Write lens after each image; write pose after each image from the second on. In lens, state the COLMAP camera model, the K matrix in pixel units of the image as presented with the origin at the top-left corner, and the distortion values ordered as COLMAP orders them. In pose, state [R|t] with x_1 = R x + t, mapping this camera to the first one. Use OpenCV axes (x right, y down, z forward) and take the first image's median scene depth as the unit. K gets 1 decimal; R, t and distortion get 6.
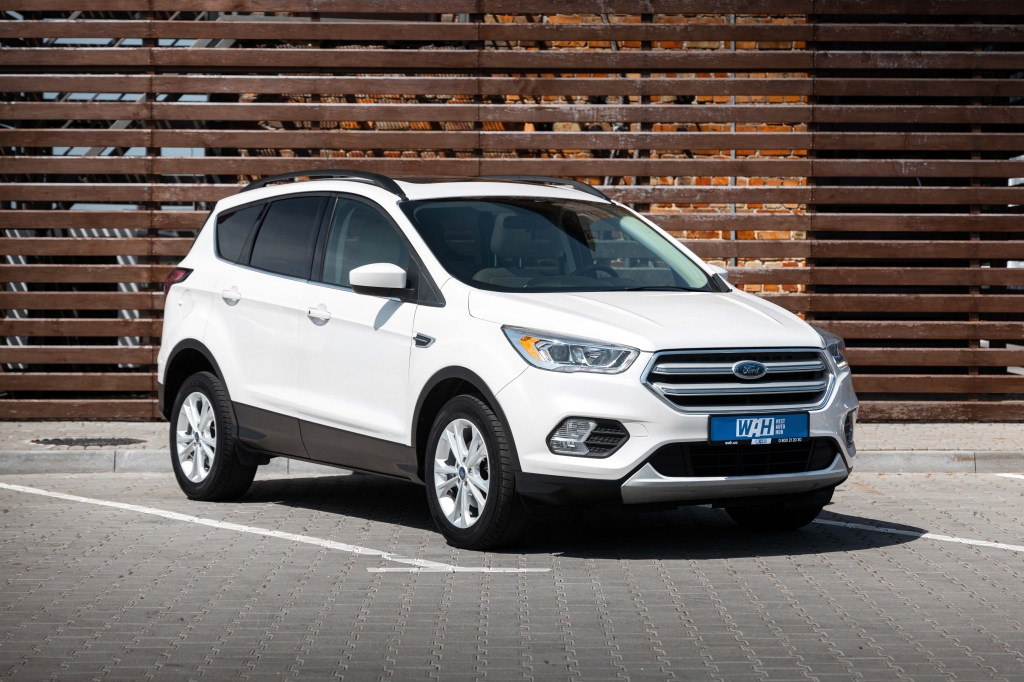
lens RADIAL K [[2503.4, 0, 529.7], [0, 2503.4, 366.8], [0, 0, 1]] dist [0.000175, 0.000000]
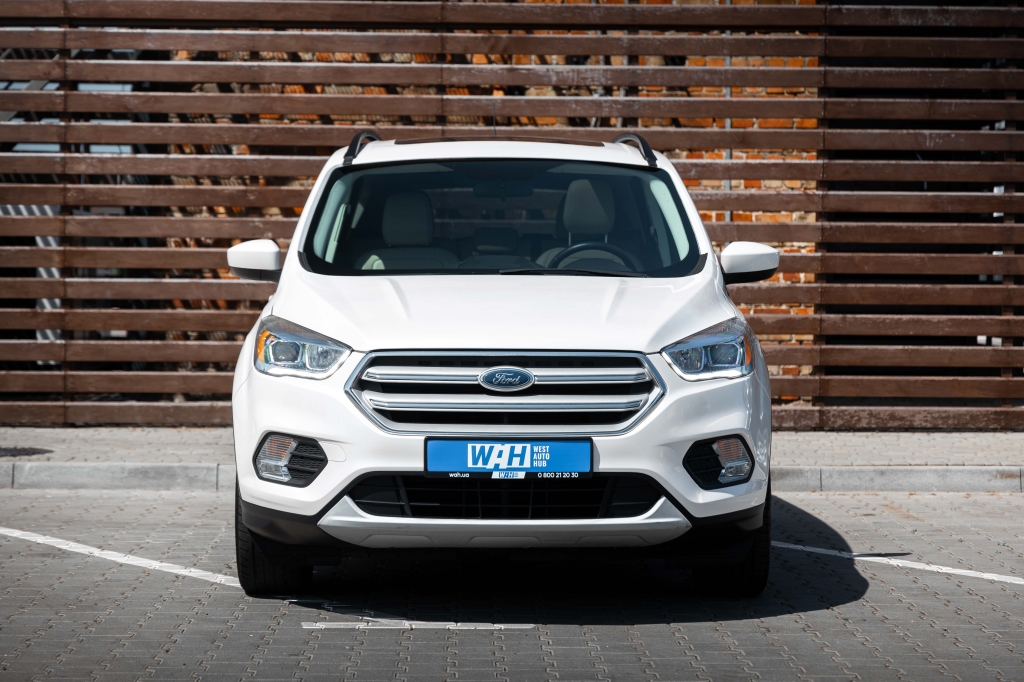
lens RADIAL K [[2522.3, 0, 513.5], [0, 2522.3, 338.4], [0, 0, 1]] dist [-0.007013, 0.000000]
pose [[0.999940, 0.003945, 0.010176, -0.003956], [-0.003845, 0.999944, -0.009878, -0.001009], [-0.010215, 0.009838, 0.999899, 0.123119]]
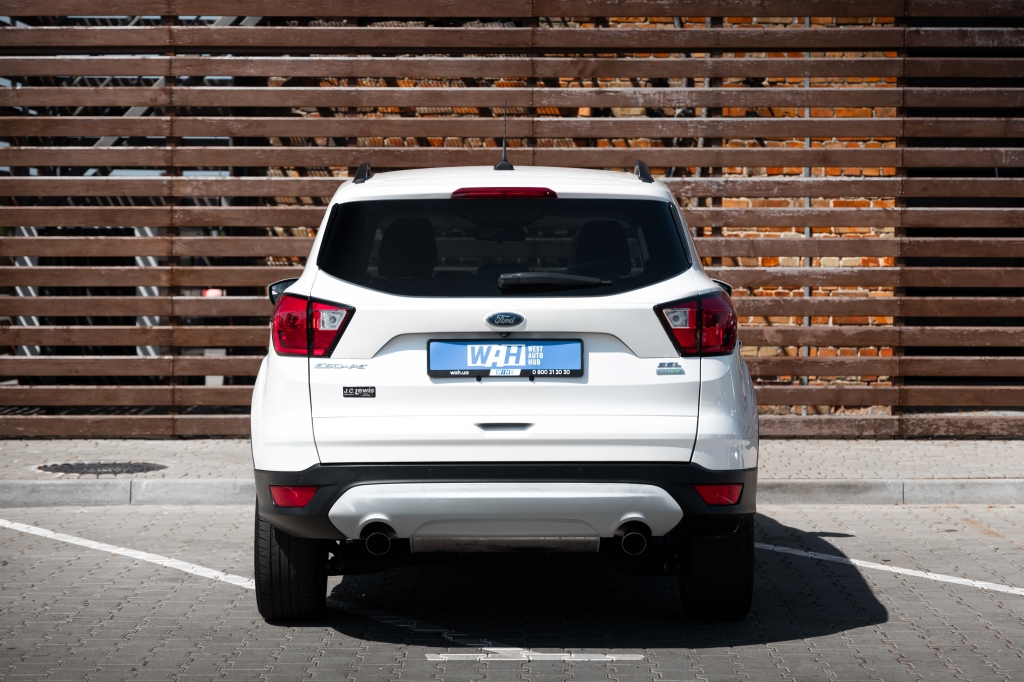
lens RADIAL K [[2503.4, 0, 513.7], [0, 2503.4, 350.0], [0, 0, 1]] dist [0.000175, 0.000000]
pose [[0.999882, -0.001120, -0.015320, -0.013472], [0.001237, 0.999970, 0.007666, -0.017238], [0.015311, -0.007684, 0.999853, 0.096234]]
